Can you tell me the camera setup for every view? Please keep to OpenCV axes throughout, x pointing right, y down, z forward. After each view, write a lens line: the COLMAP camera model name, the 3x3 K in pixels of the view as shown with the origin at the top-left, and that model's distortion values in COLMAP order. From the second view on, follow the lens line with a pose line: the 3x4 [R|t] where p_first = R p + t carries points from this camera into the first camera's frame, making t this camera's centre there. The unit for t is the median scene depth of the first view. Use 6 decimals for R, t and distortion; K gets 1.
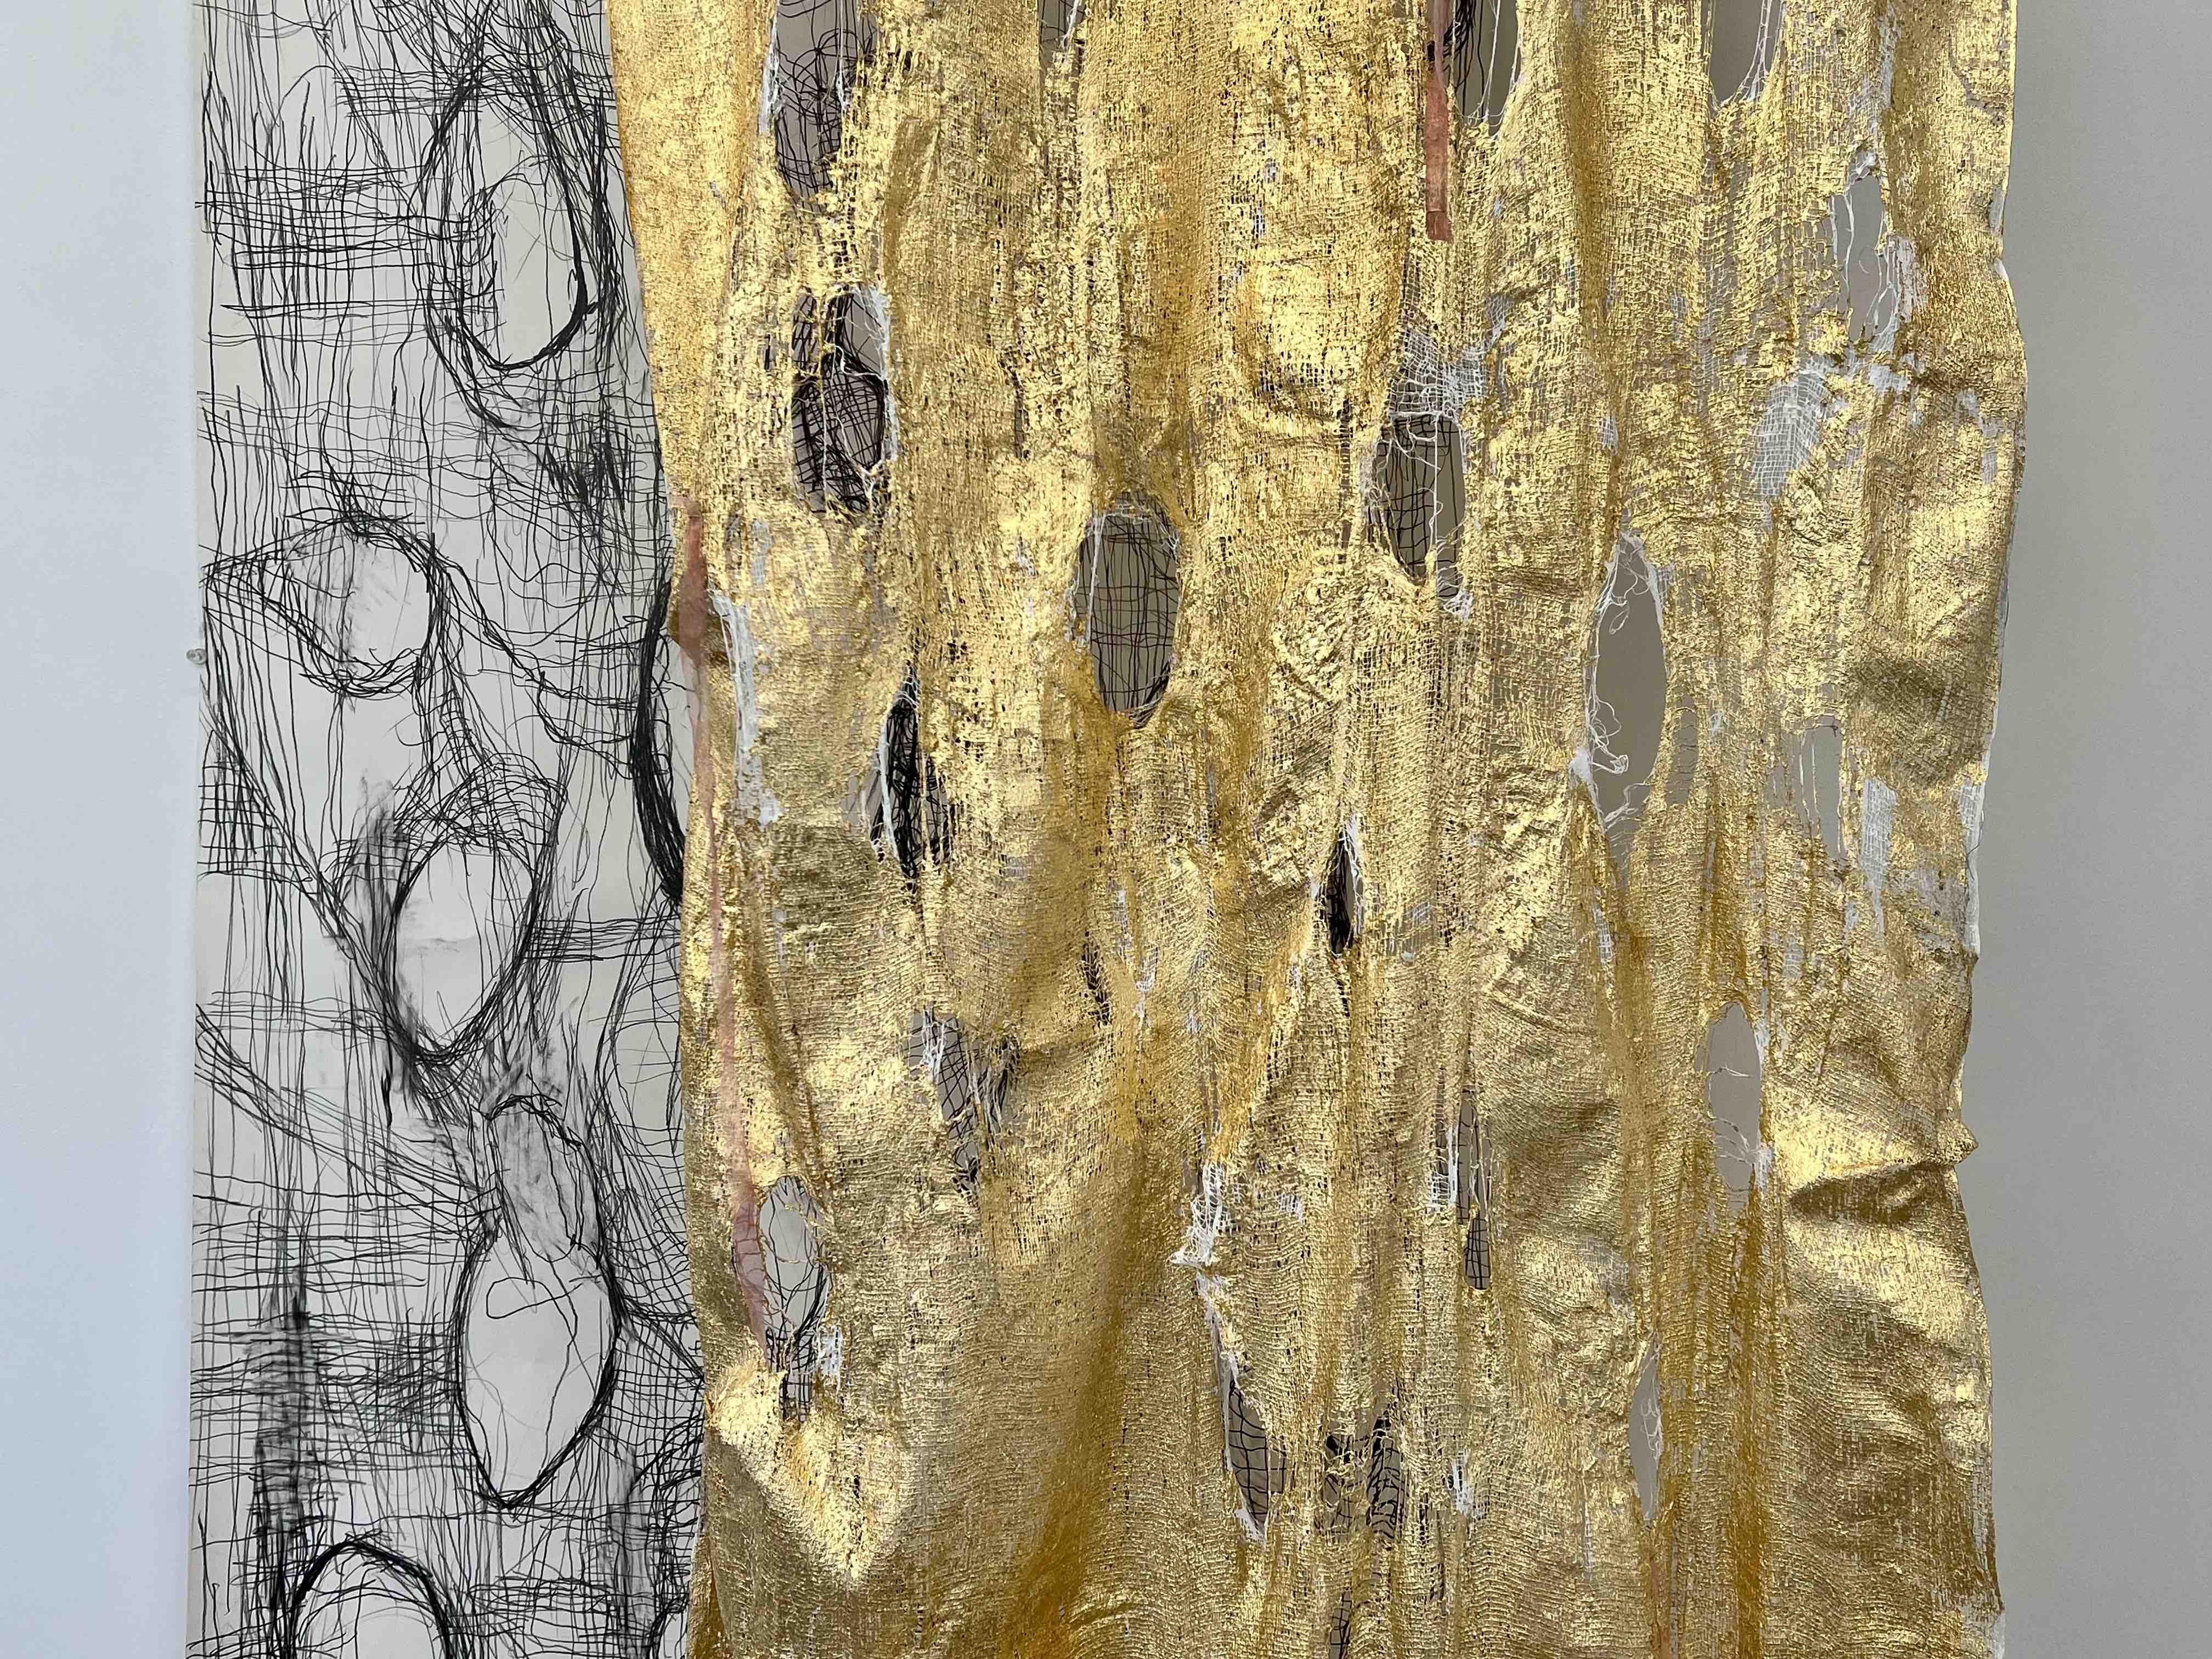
lens RADIAL K [[2129.3, 0, 1105.1], [0, 2129.3, 830.2], [0, 0, 1]] dist [0.009113, 0.000000]
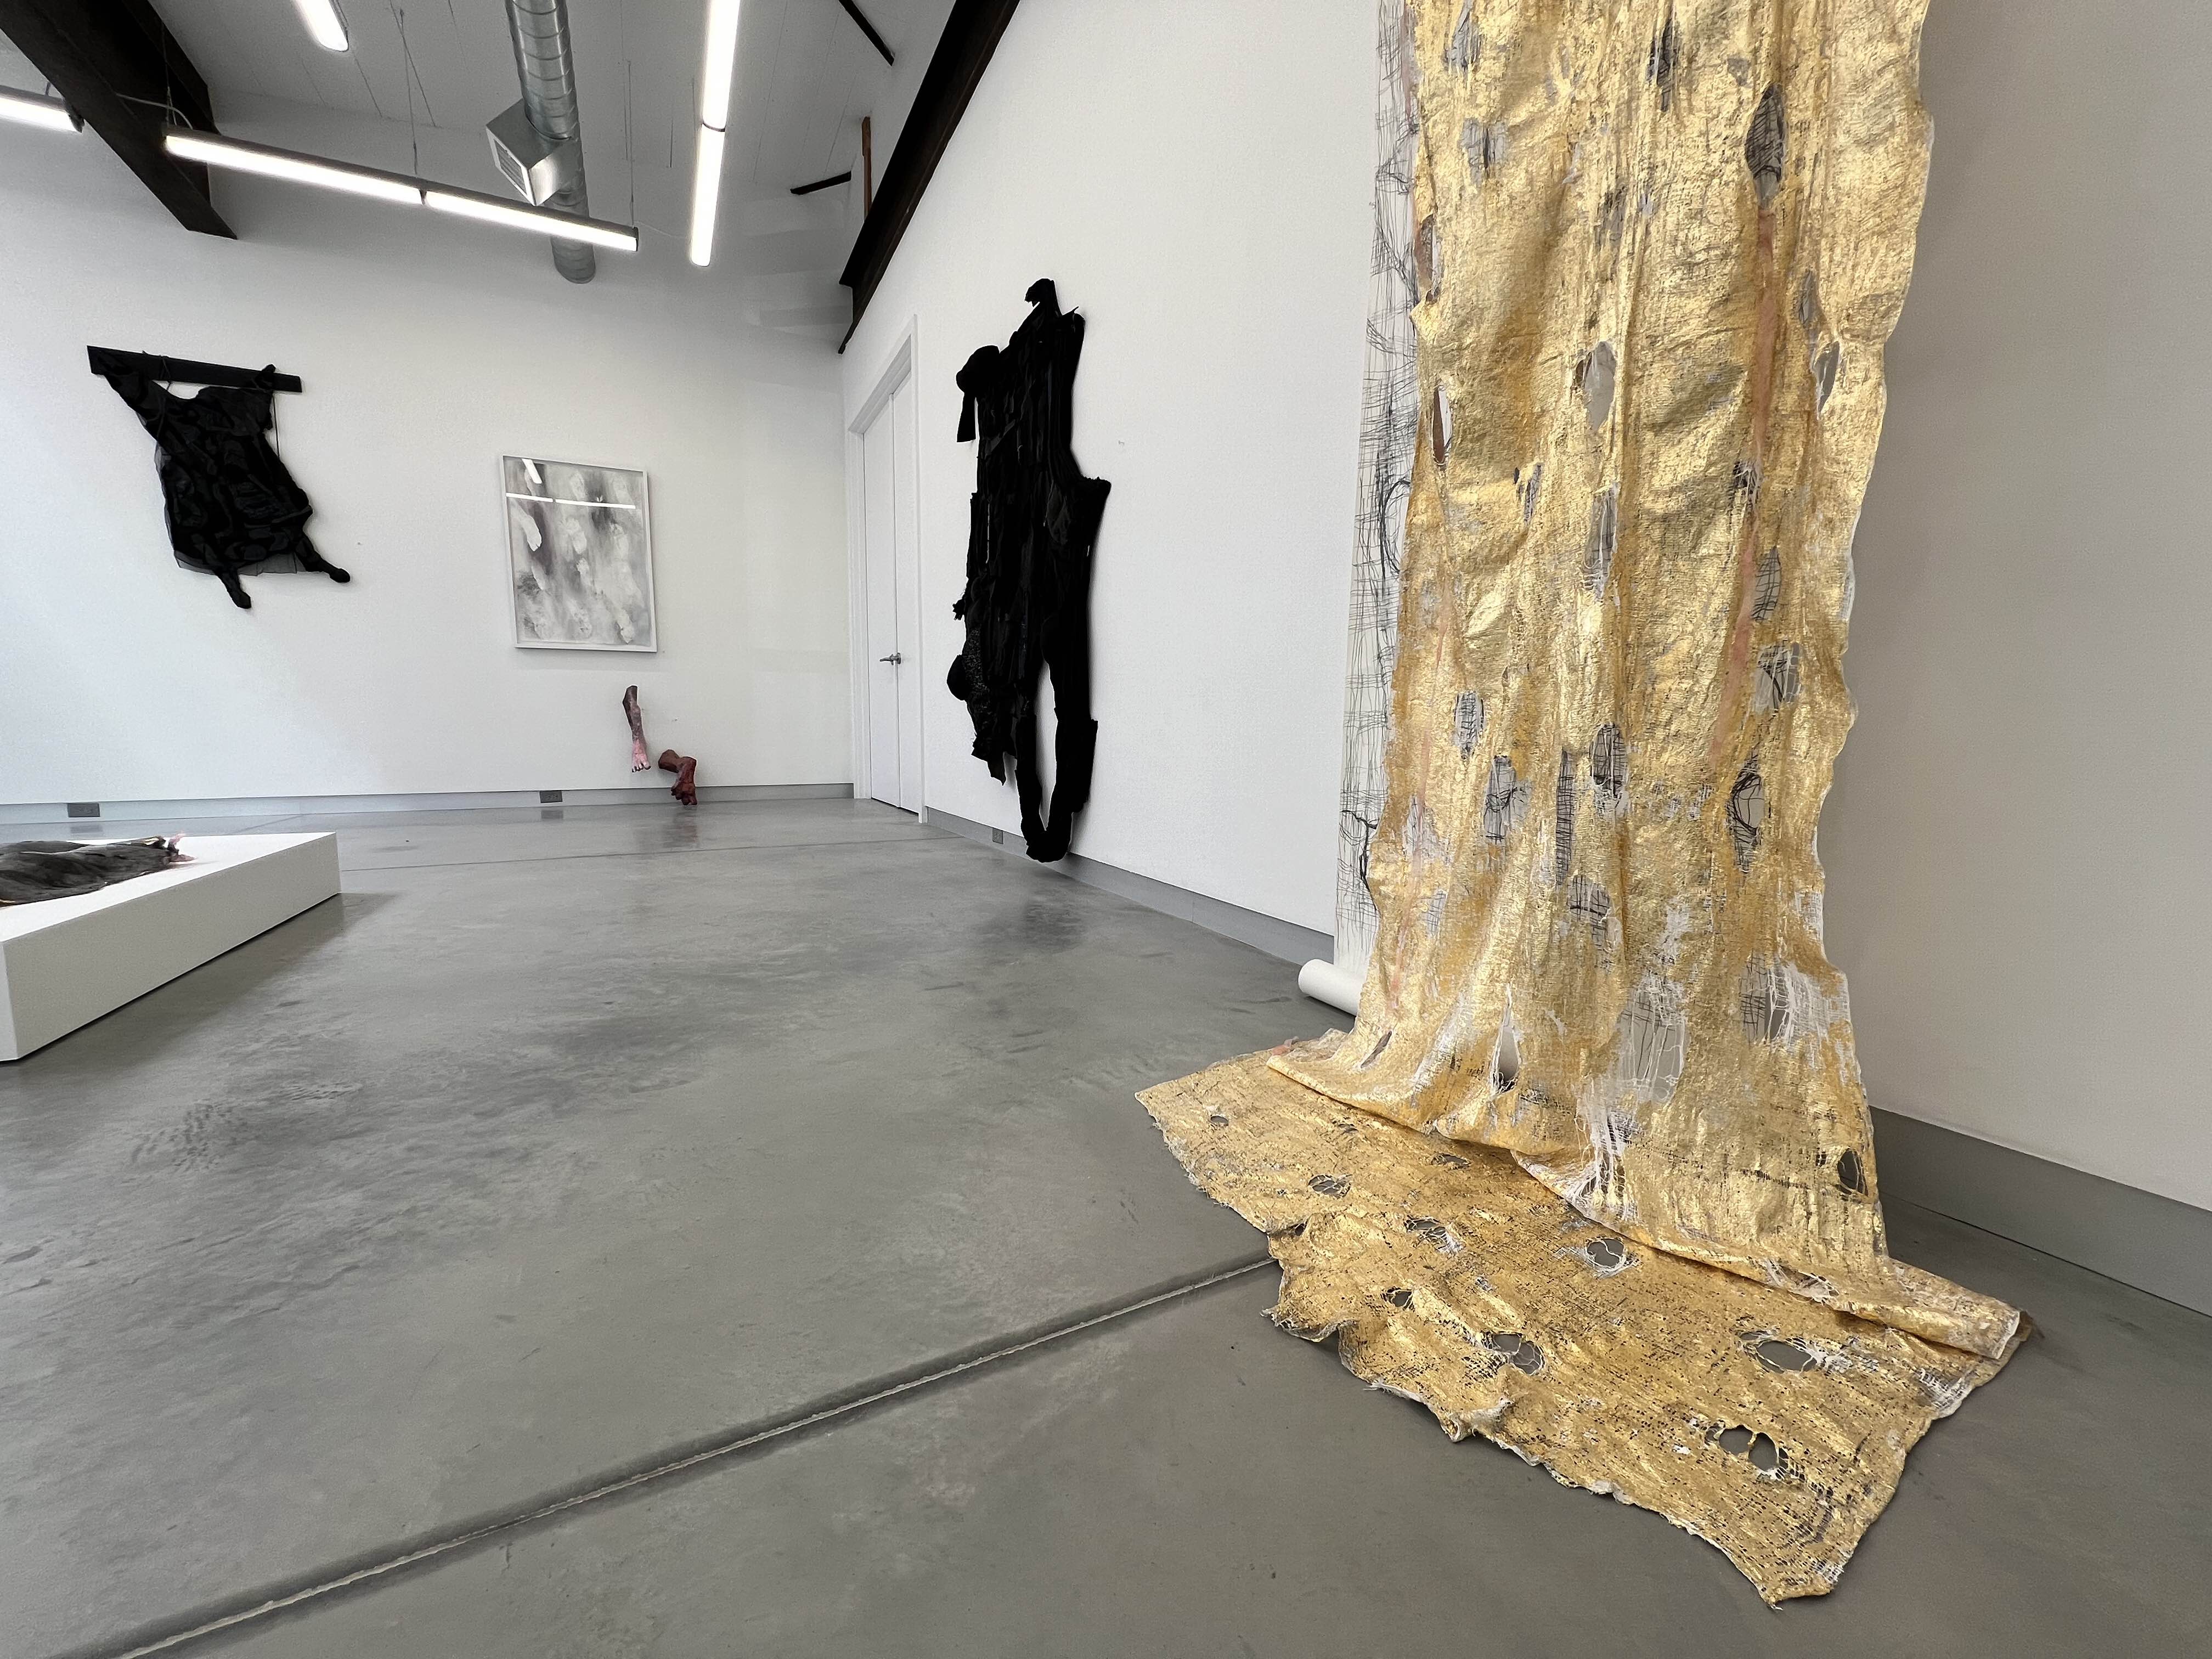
lens RADIAL K [[880.1, 0, 1102.5], [0, 880.1, 832.2], [0, 0, 1]] dist [-0.000022, 0.000013]
pose [[0.457080, 0.101183, -0.883652, 0.649167], [0.006963, 0.993070, 0.117314, 0.694163], [0.889398, -0.059774, 0.453208, -0.012715]]
